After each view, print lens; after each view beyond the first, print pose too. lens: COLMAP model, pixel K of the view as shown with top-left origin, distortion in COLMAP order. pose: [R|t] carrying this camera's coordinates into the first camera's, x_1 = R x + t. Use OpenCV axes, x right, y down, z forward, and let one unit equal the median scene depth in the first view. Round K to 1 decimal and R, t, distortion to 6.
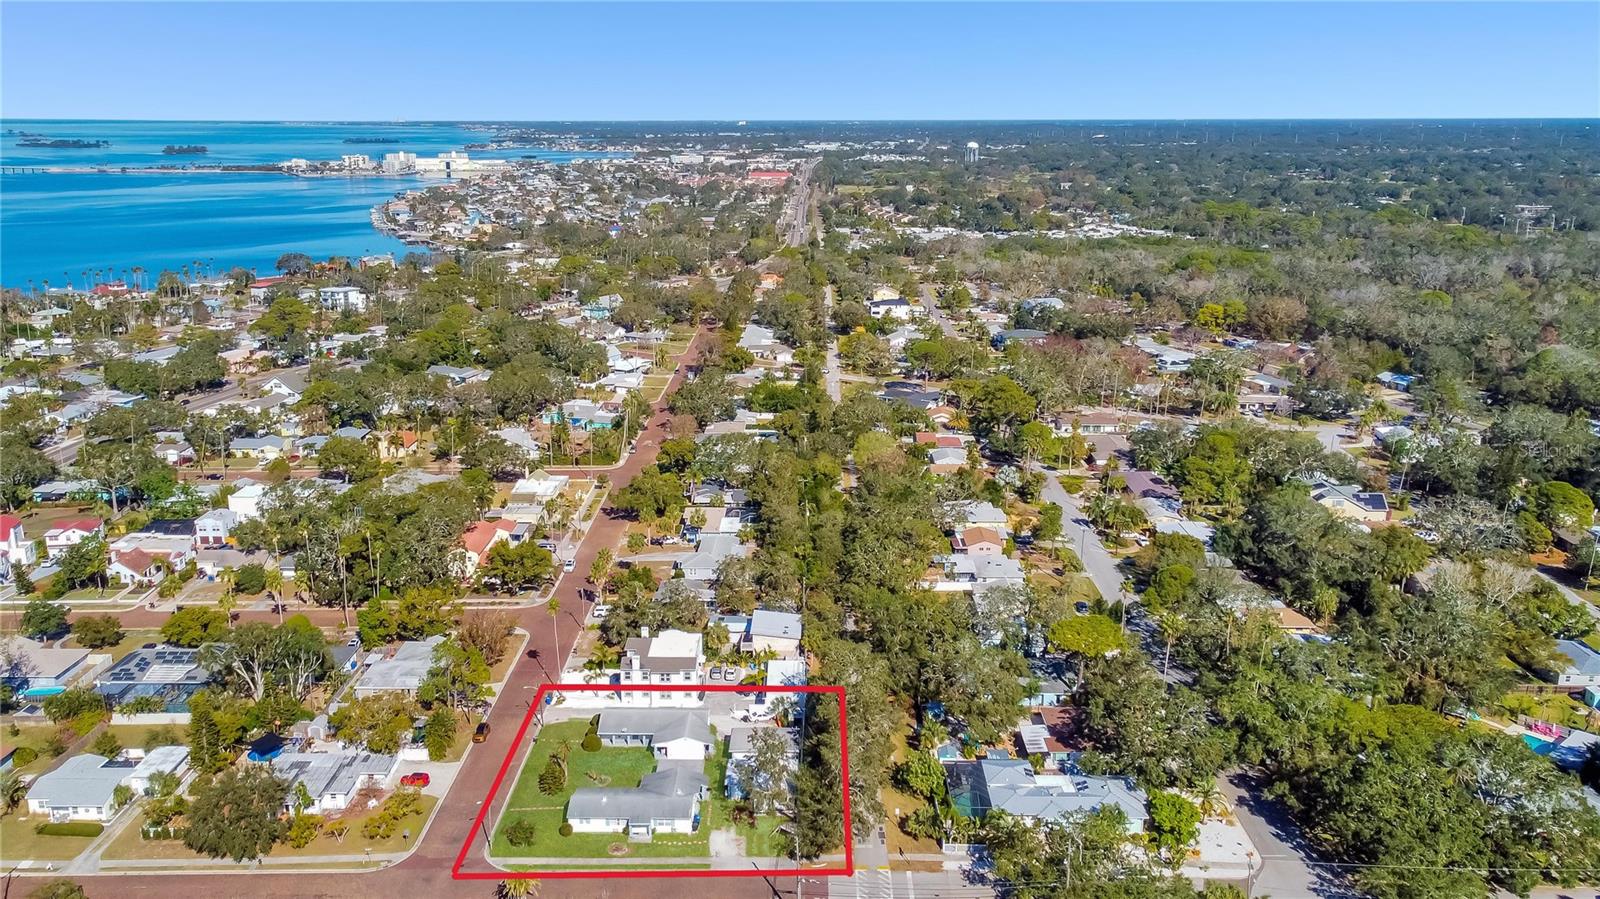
lens RADIAL K [[1292.6, 0, 788.7], [0, 1292.6, 449.5], [0, 0, 1]] dist [0.000214, 0.053155]
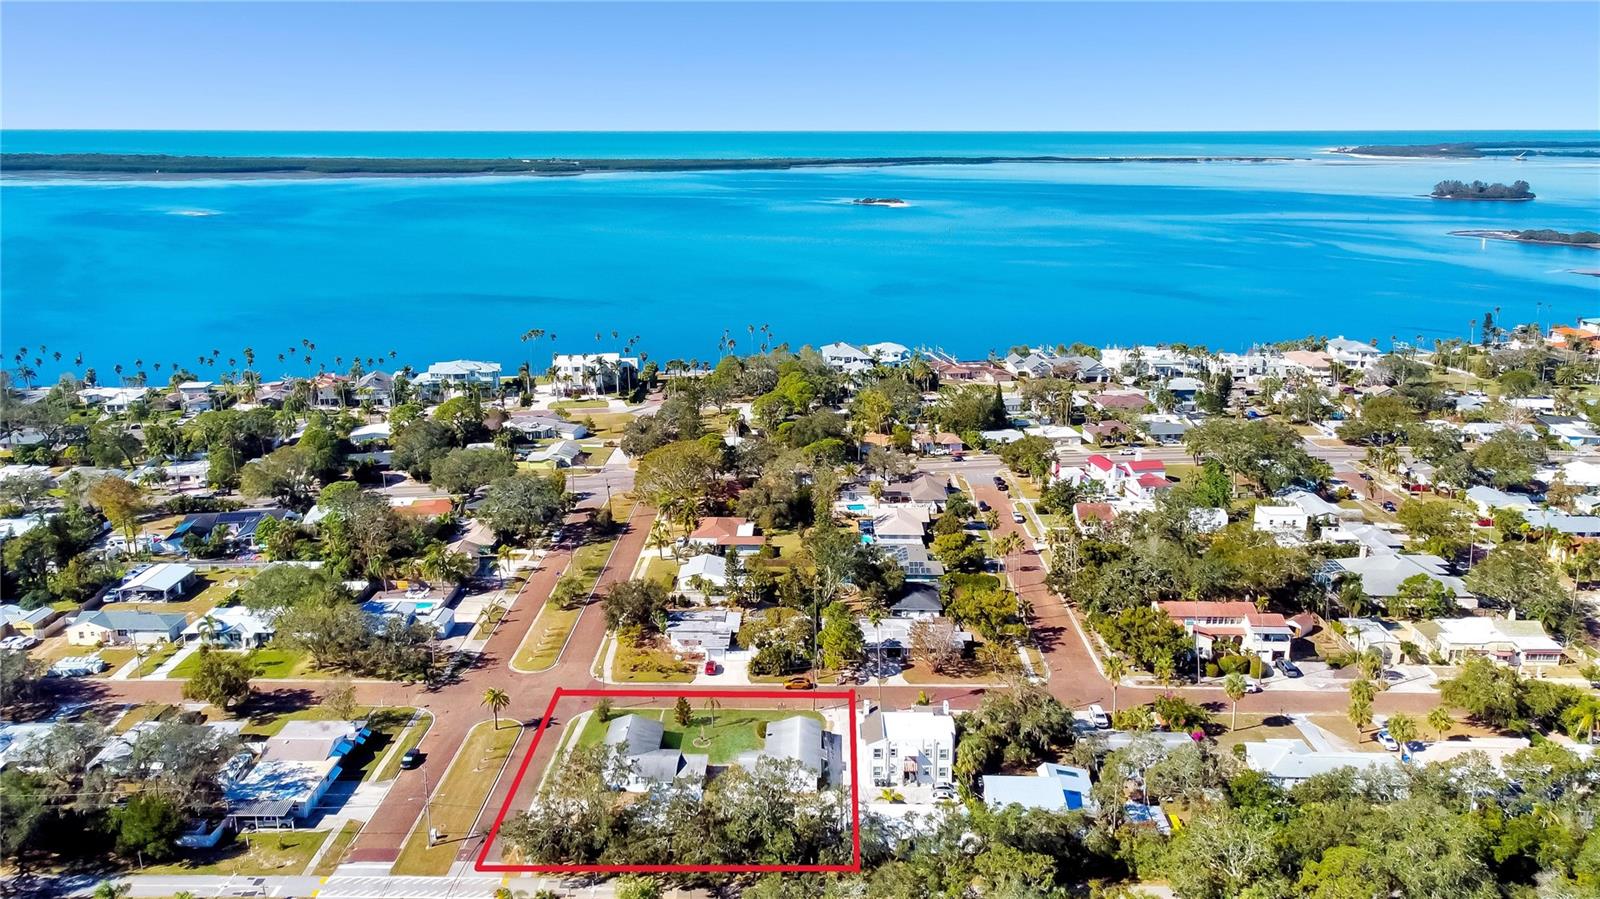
lens RADIAL K [[1235.9, 0, 790.8], [0, 1235.9, 451.9], [0, 0, 1]] dist [0.006298, 0.033094]
pose [[-0.002949, 0.257665, -0.966230, 0.547309], [-0.253359, 0.934515, 0.249981, -0.170645], [0.967368, 0.245540, 0.062526, 0.661199]]
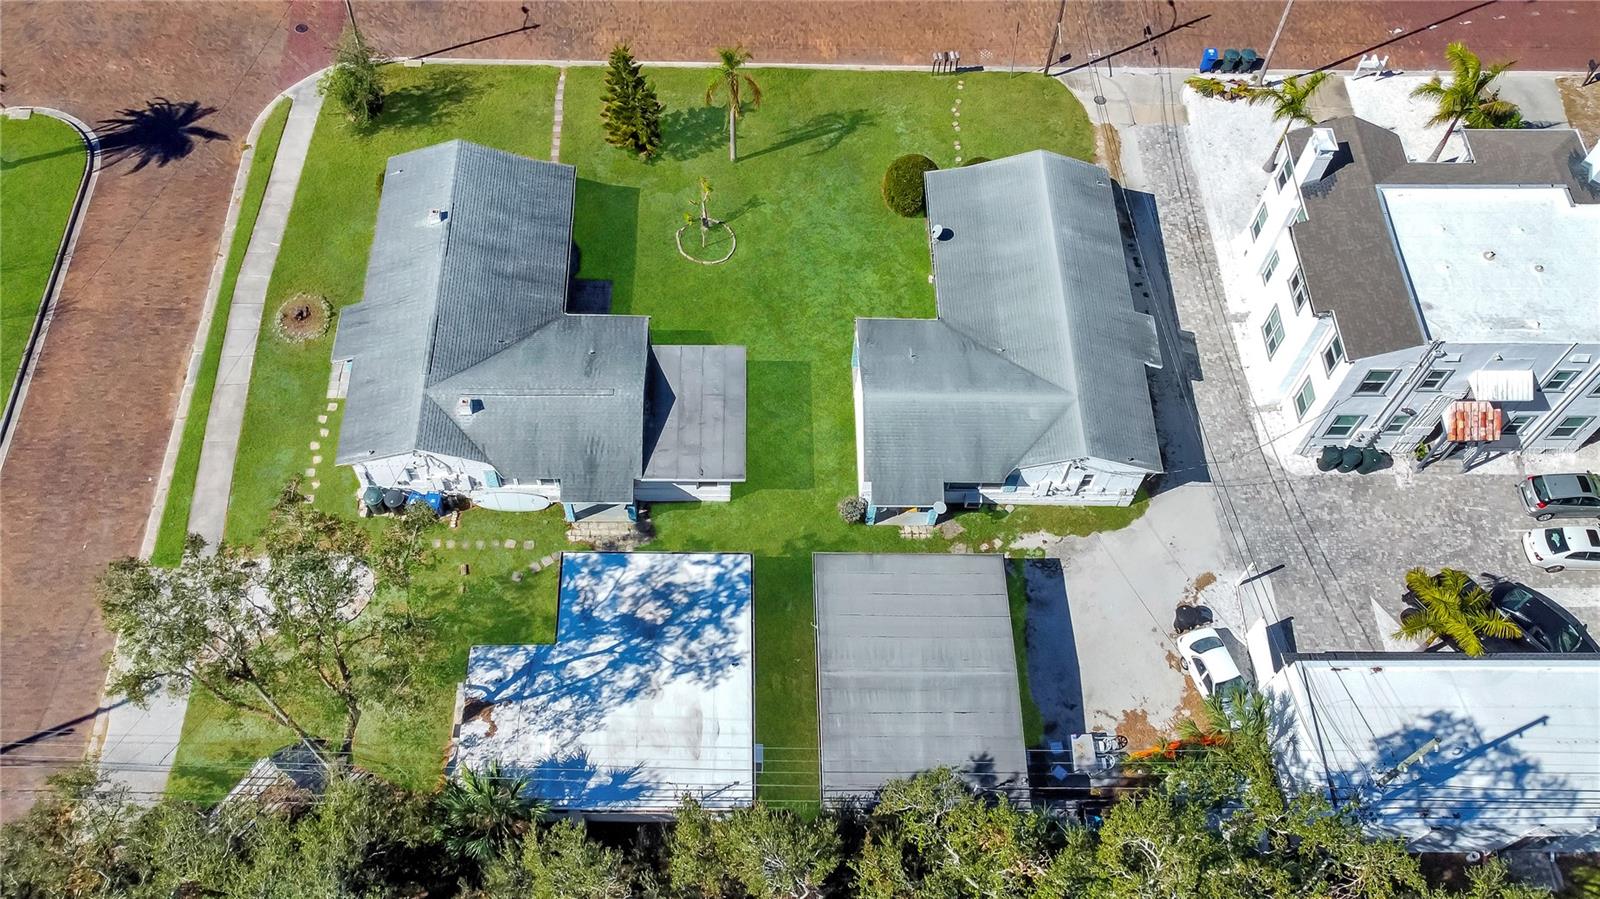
lens RADIAL K [[1205.4, 0, 755.8], [0, 1205.4, 667.2], [0, 0, 1]] dist [0.000953, 0.002866]
pose [[0.024019, 0.906834, -0.420804, 0.055192], [-0.278004, 0.410381, 0.868505, 0.023910], [0.960280, 0.096124, 0.261960, 0.658406]]
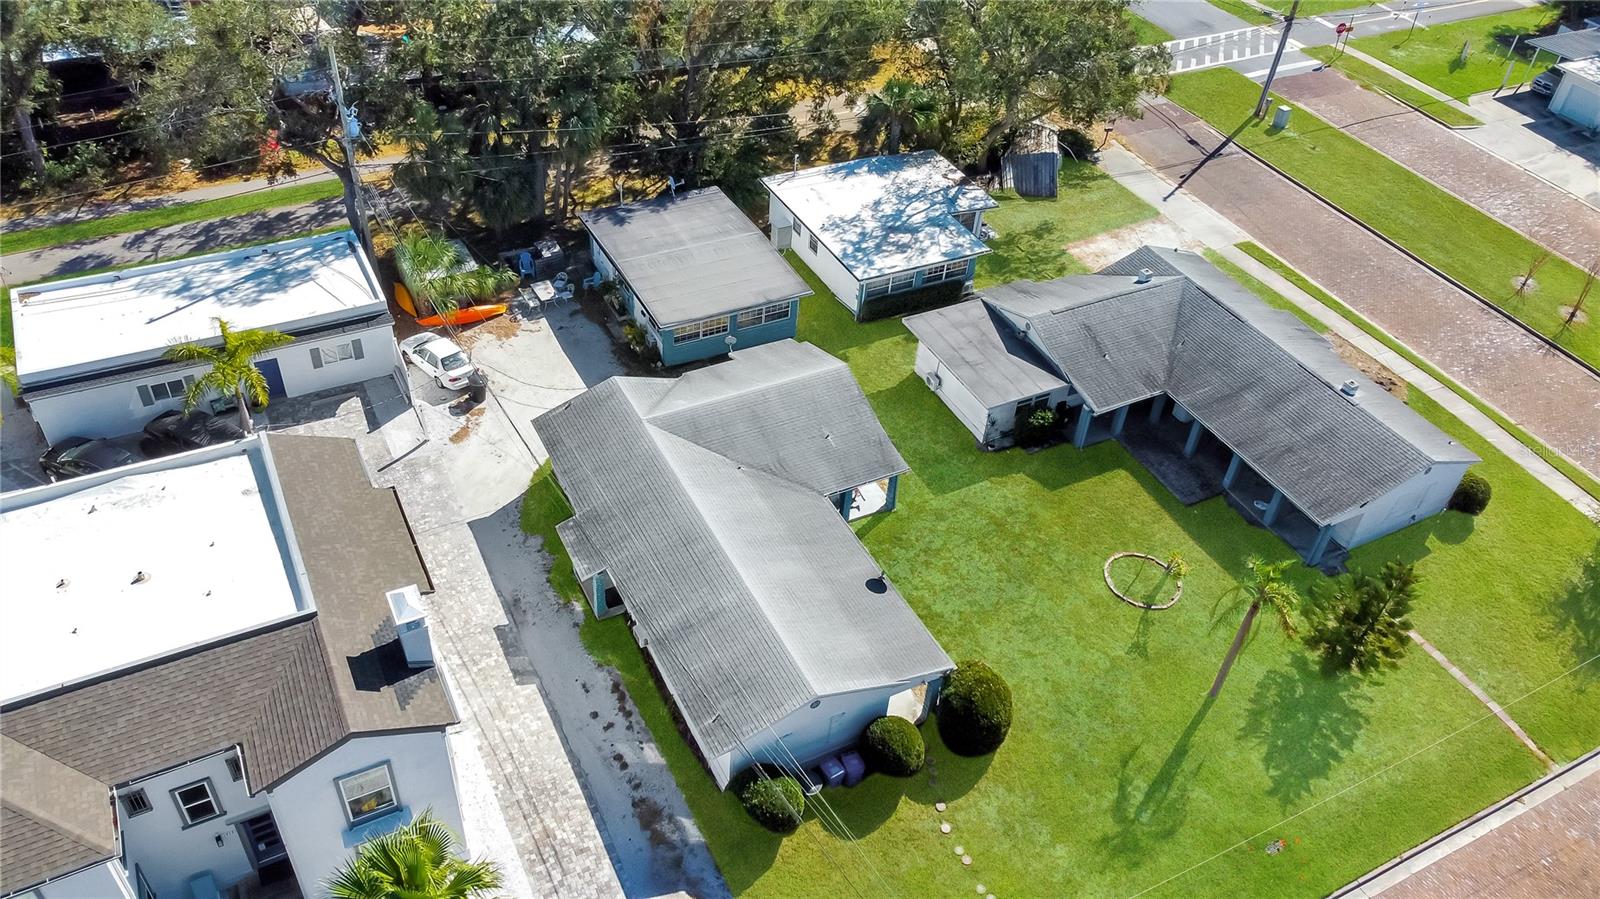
lens RADIAL K [[1180.1, 0, 780.2], [0, 1180.1, 451.4], [0, 0, 1]] dist [0.006223, 0.002866]
pose [[-0.464759, -0.598508, 0.652524, -0.174448], [0.168331, 0.663787, 0.728733, 0.039287], [-0.869289, 0.448525, -0.207753, 0.768064]]
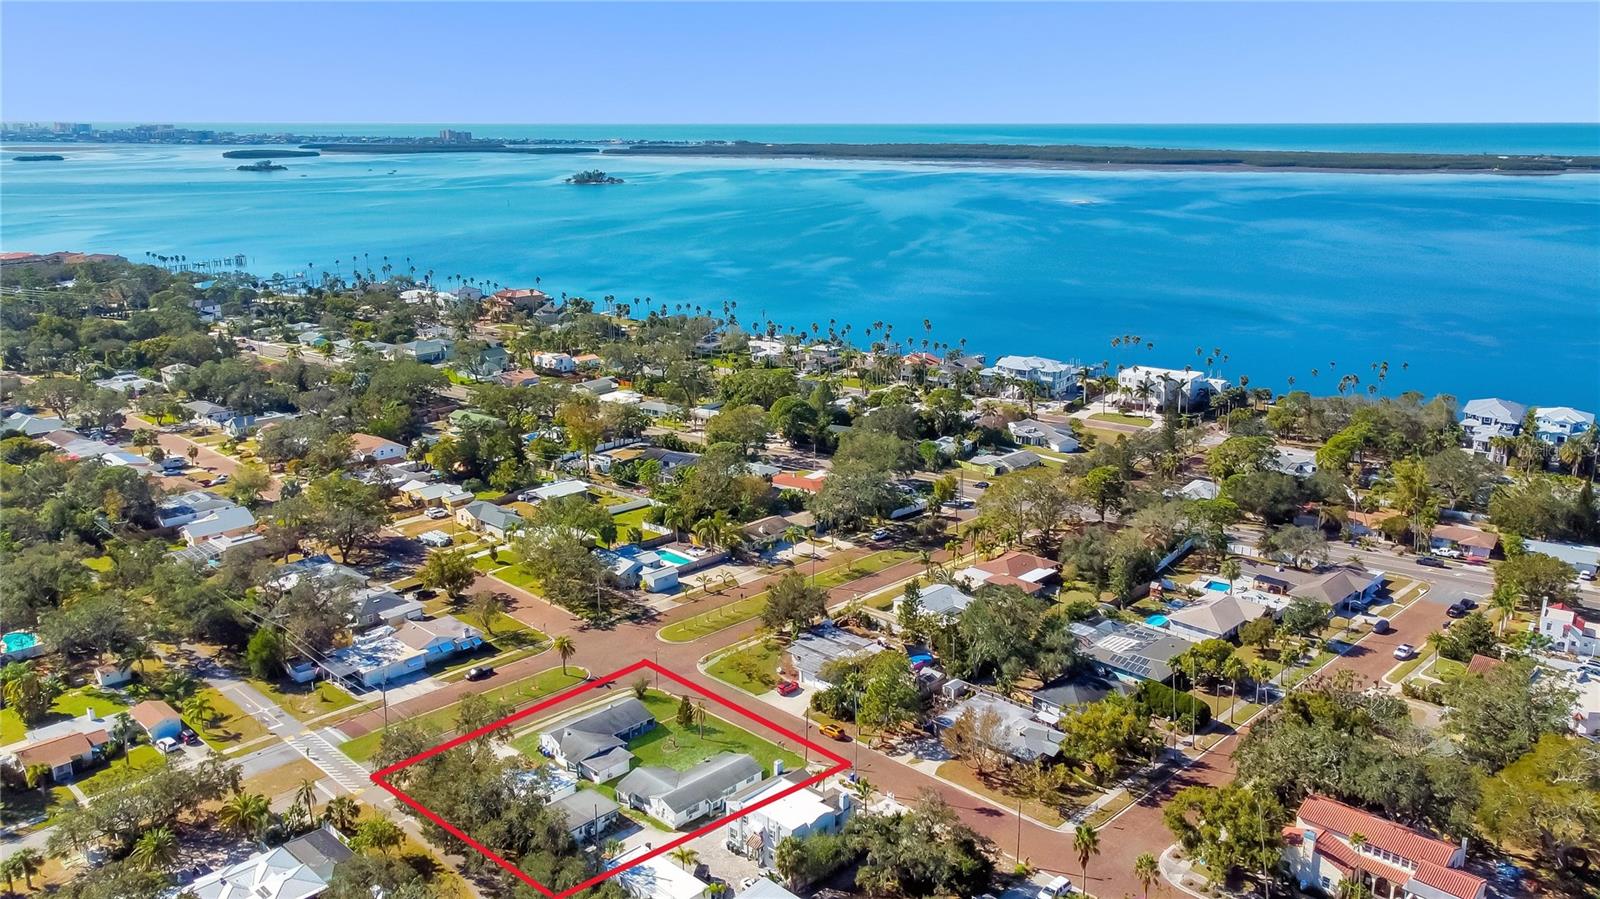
lens RADIAL K [[1235.9, 0, 790.8], [0, 1235.9, 451.9], [0, 0, 1]] dist [0.006298, 0.033094]
pose [[-0.683635, 0.191742, -0.704186, 0.319694], [-0.185080, 0.887782, 0.421412, -0.283999], [0.705966, 0.418423, -0.571432, 1.081296]]
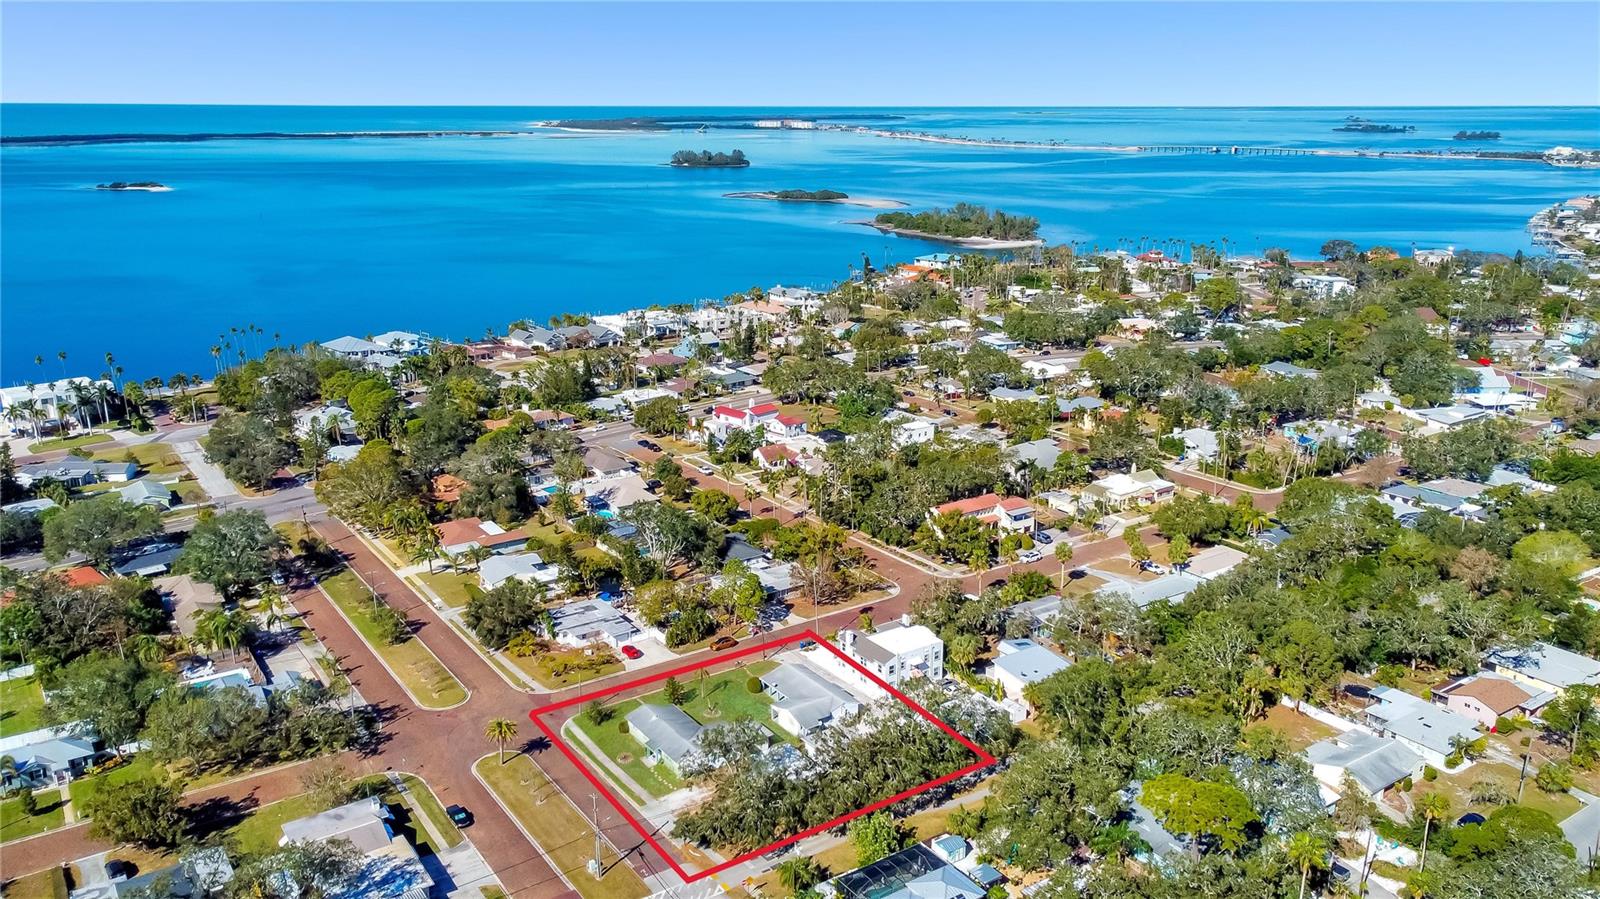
lens RADIAL K [[1235.9, 0, 790.8], [0, 1235.9, 451.9], [0, 0, 1]] dist [0.006298, 0.033094]
pose [[0.574069, 0.226061, -0.786982, 0.464871], [-0.207899, 0.969878, 0.126944, -0.072842], [0.791974, 0.090738, 0.603775, 0.279707]]
